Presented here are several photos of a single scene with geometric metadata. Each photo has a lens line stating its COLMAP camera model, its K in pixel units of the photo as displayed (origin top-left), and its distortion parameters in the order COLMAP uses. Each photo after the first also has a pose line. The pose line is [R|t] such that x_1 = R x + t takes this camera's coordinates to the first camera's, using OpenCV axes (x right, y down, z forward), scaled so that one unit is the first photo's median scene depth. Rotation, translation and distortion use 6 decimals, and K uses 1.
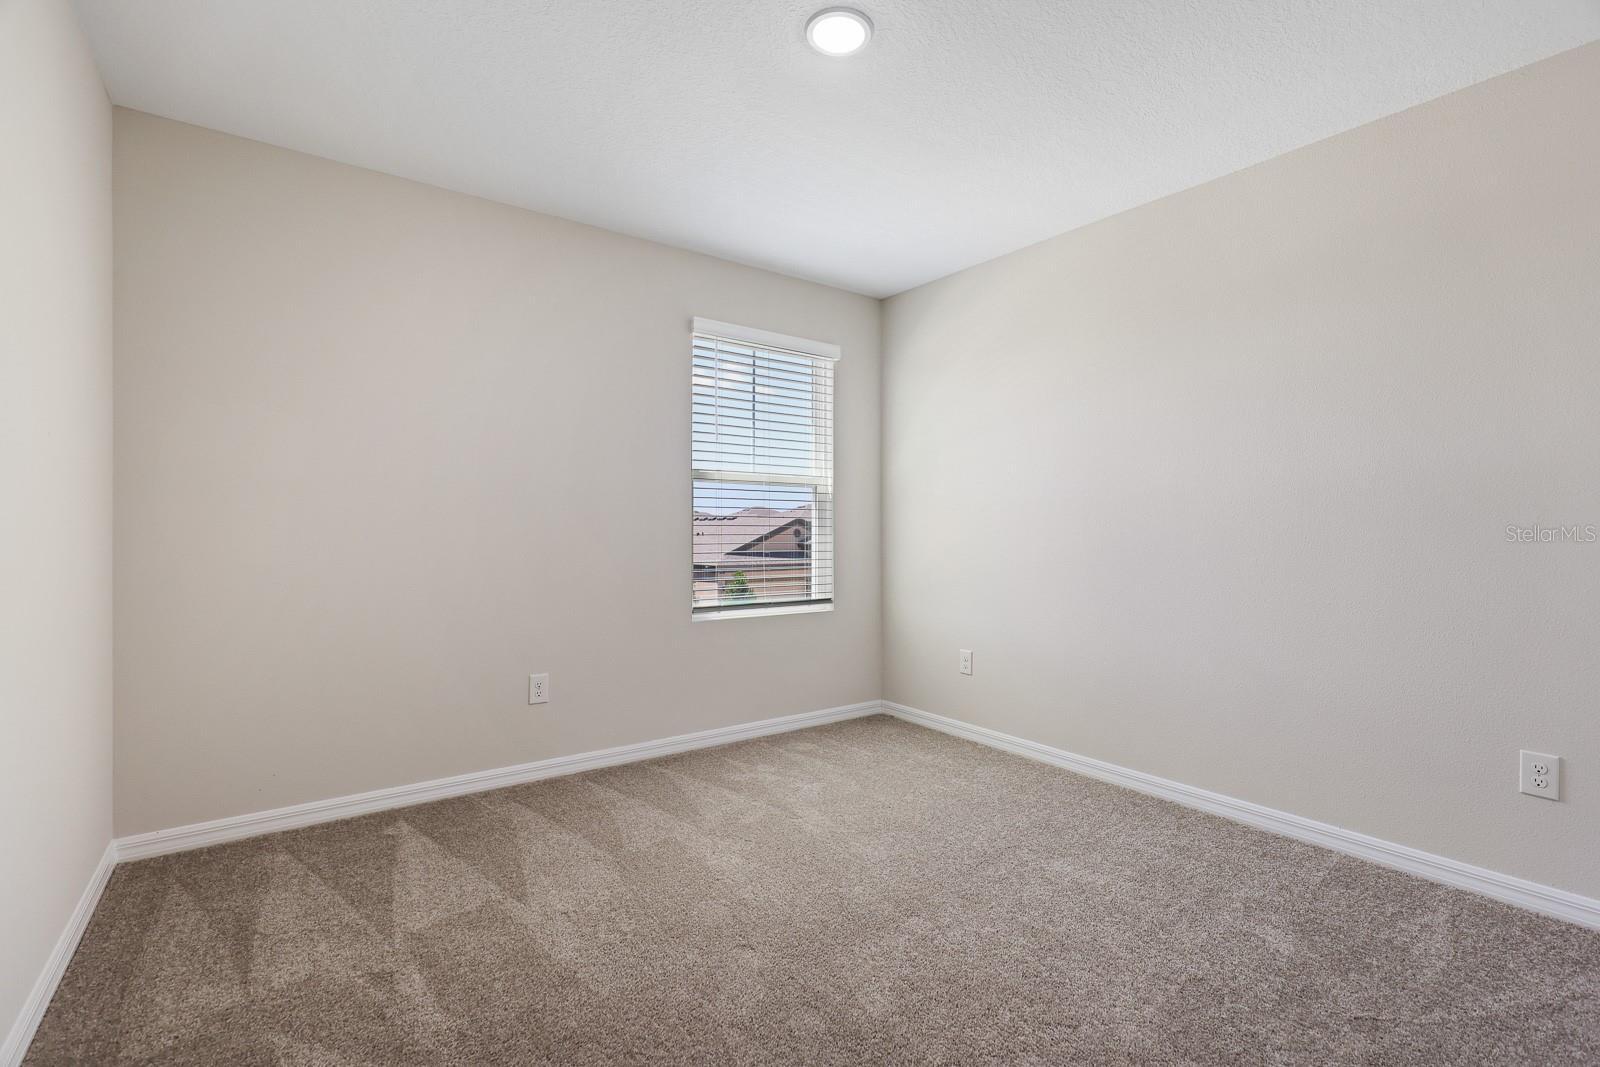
lens RADIAL K [[719.5, 0, 798.9], [0, 719.5, 538.4], [0, 0, 1]] dist [0.001275, 0.000435]
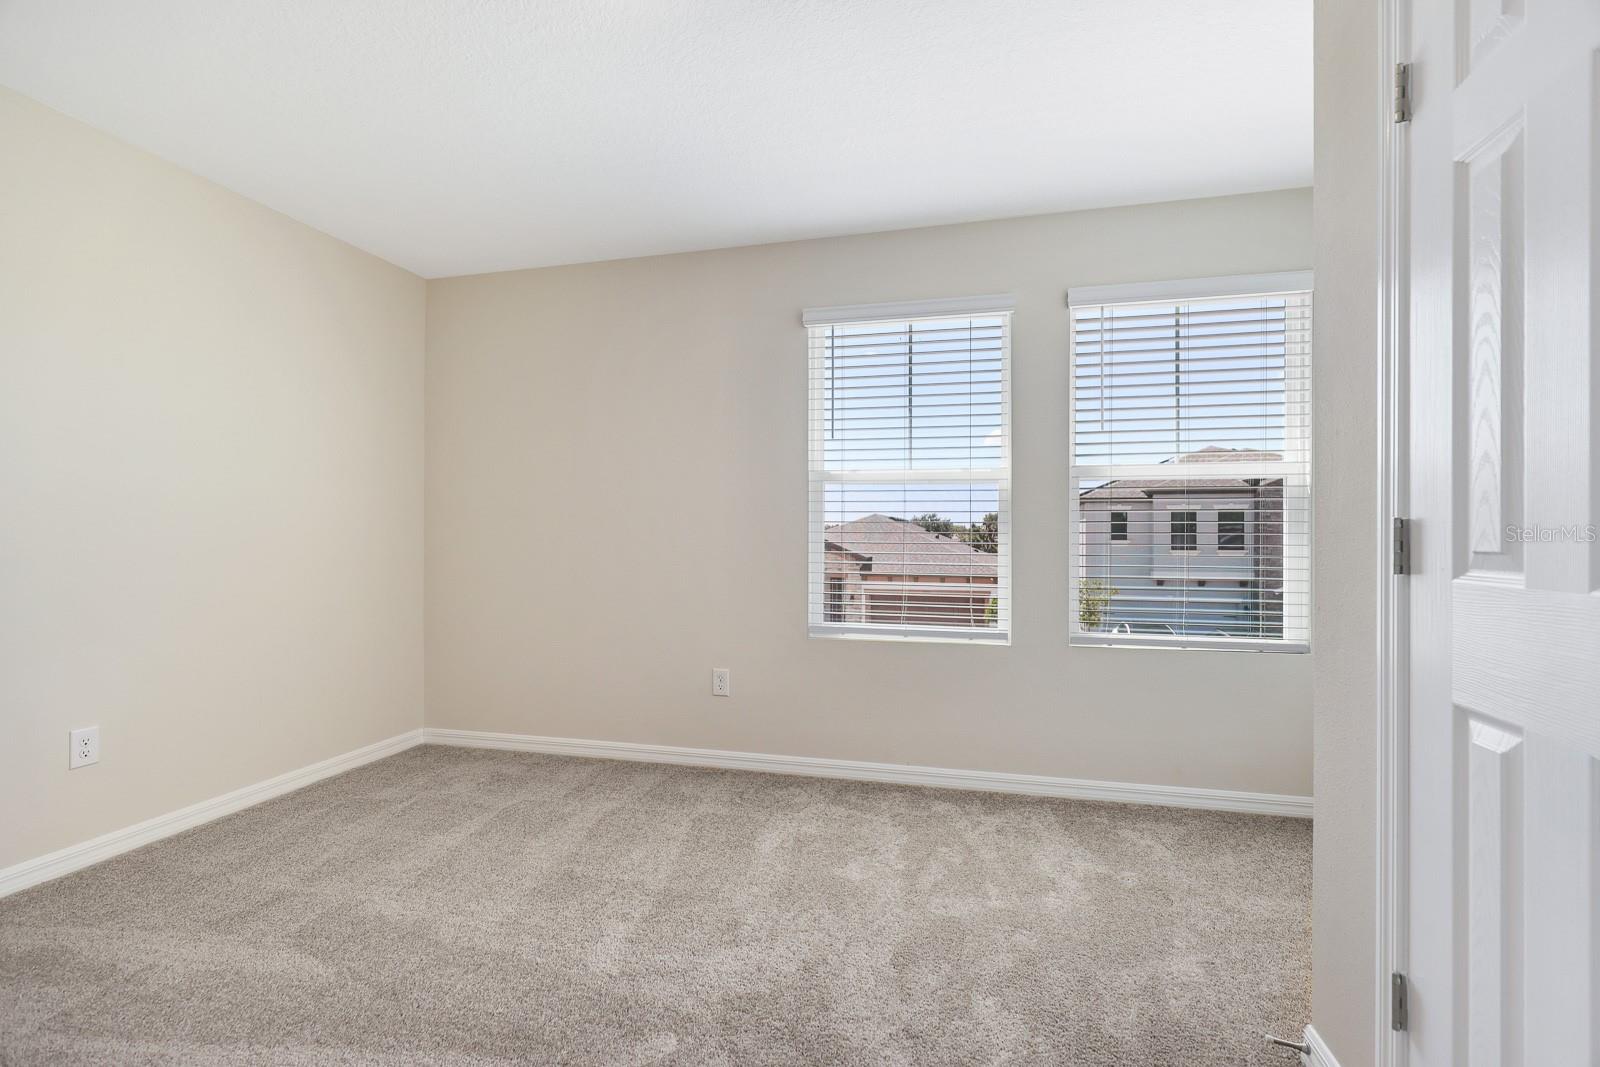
lens RADIAL K [[719.5, 0, 798.9], [0, 719.5, 538.4], [0, 0, 1]] dist [0.001275, 0.000435]
pose [[0.641333, 0.003609, -0.767254, 0.440687], [-0.011934, 0.999915, -0.005272, -0.004246], [0.767170, 0.012538, 0.641321, 0.316185]]
